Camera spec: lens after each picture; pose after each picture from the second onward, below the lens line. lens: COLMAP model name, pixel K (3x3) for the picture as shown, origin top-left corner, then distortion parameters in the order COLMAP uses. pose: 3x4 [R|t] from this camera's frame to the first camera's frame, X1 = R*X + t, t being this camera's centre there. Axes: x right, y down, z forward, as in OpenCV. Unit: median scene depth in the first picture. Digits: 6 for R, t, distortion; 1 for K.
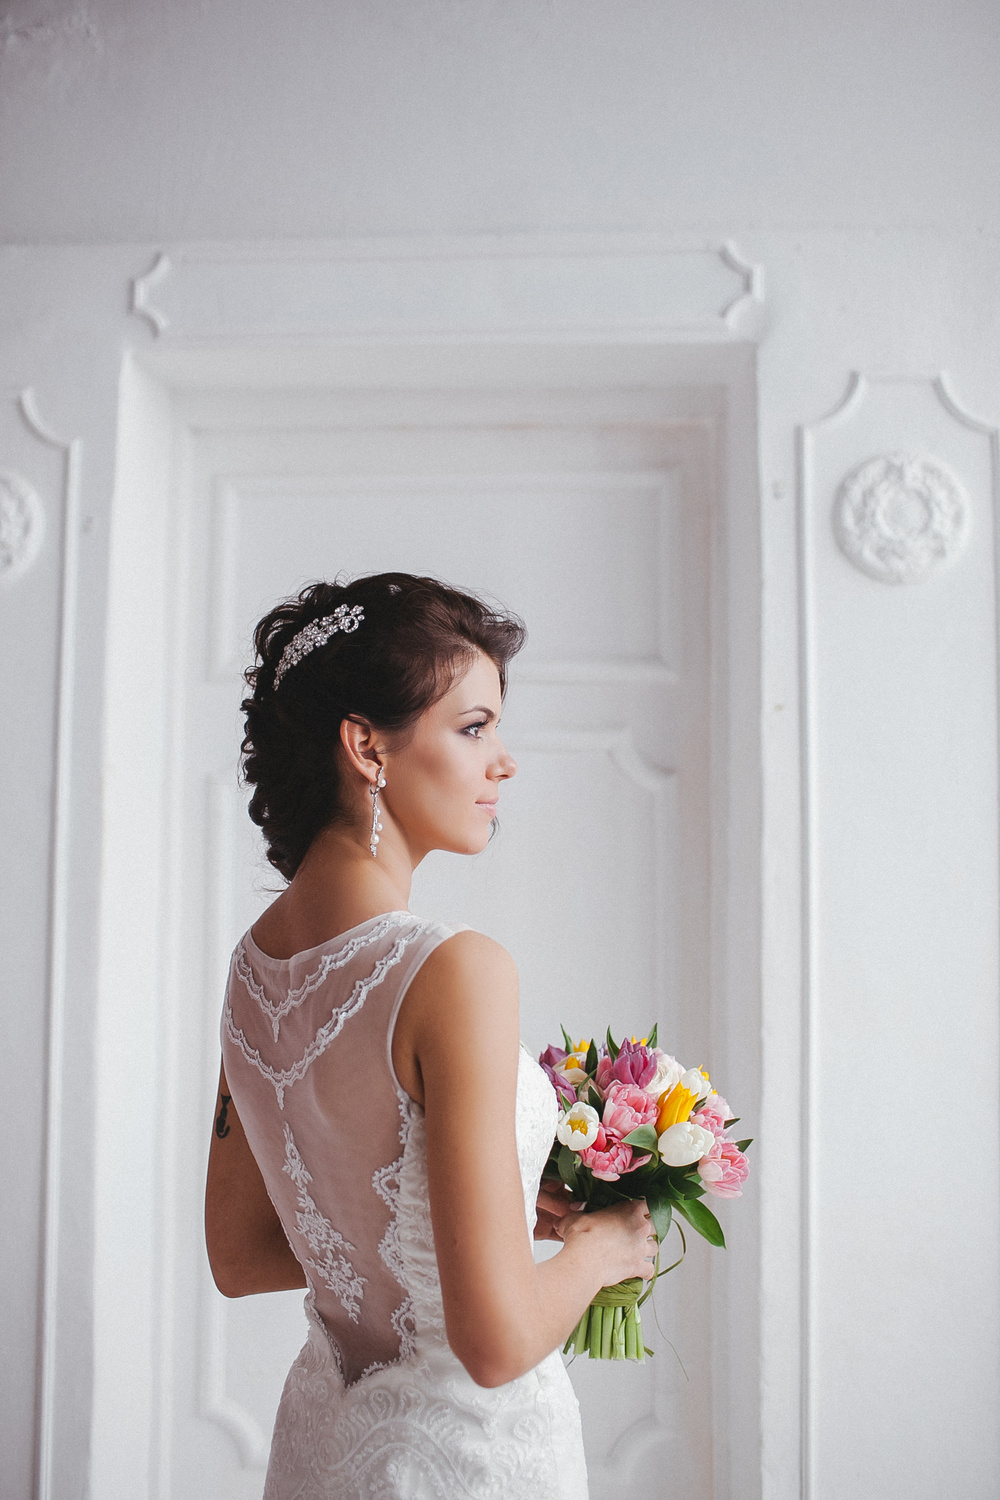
lens RADIAL K [[1541.1, 0, 497.2], [0, 1541.1, 751.4], [0, 0, 1]] dist [-0.064367, 0.000000]
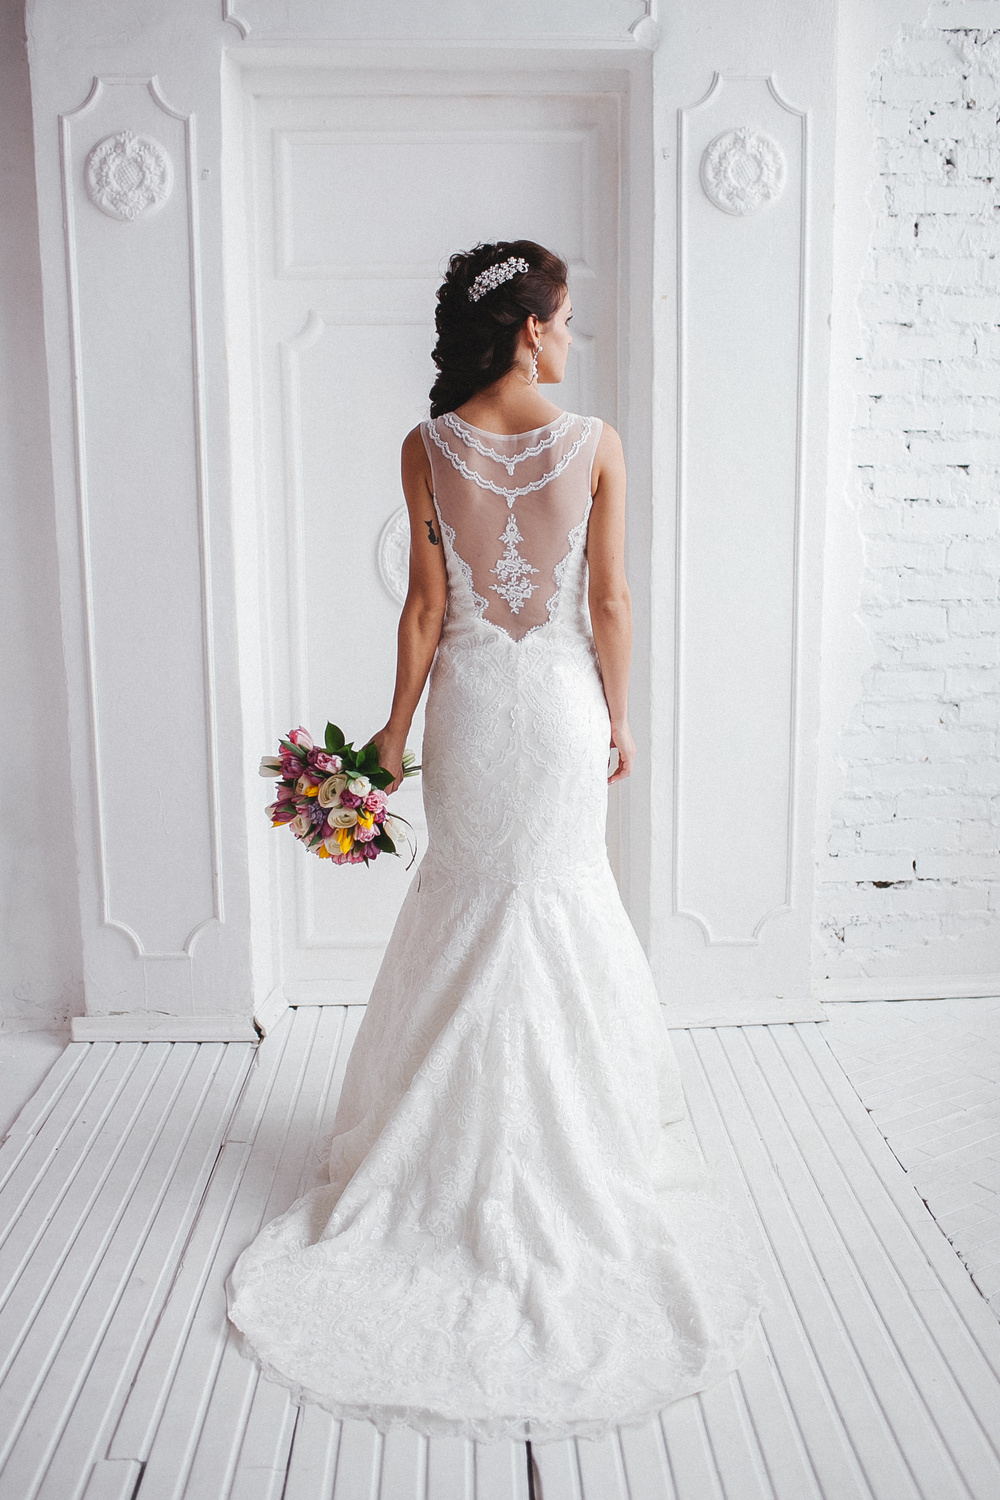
lens RADIAL K [[1541.1, 0, 505.1], [0, 1541.1, 750.6], [0, 0, 1]] dist [-0.064367, 0.000000]
pose [[0.995678, -0.033052, 0.086797, -0.132017], [0.009792, 0.966684, 0.255784, 0.017792], [-0.092360, -0.253828, 0.962830, -0.621301]]
